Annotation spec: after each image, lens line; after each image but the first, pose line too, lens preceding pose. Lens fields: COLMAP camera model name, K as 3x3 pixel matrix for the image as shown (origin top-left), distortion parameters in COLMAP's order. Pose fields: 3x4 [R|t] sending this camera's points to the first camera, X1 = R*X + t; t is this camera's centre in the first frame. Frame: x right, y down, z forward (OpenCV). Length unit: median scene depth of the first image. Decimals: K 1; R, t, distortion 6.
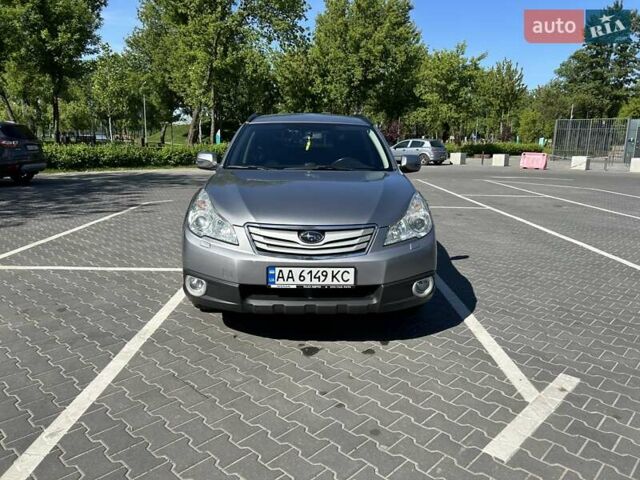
lens RADIAL K [[481.0, 0, 321.9], [0, 481.0, 237.0], [0, 0, 1]] dist [0.062650, -0.010552]
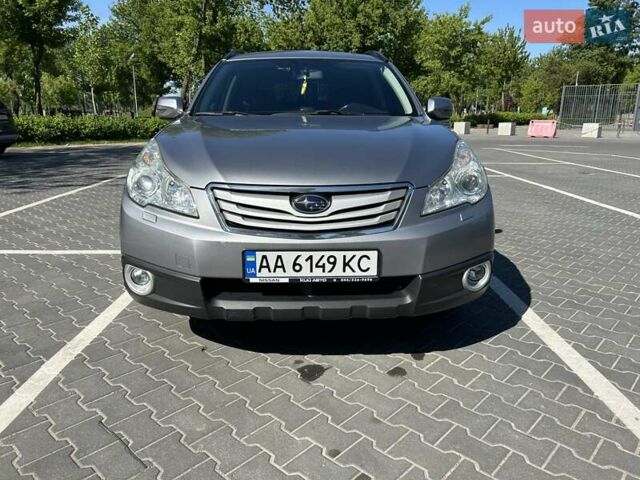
lens RADIAL K [[481.0, 0, 322.0], [0, 481.0, 239.7], [0, 0, 1]] dist [0.062650, -0.010552]
pose [[0.999890, -0.014480, 0.003121, -0.005920], [0.014289, 0.998422, 0.054303, 0.008344], [-0.003903, -0.054253, 0.998520, 0.220092]]
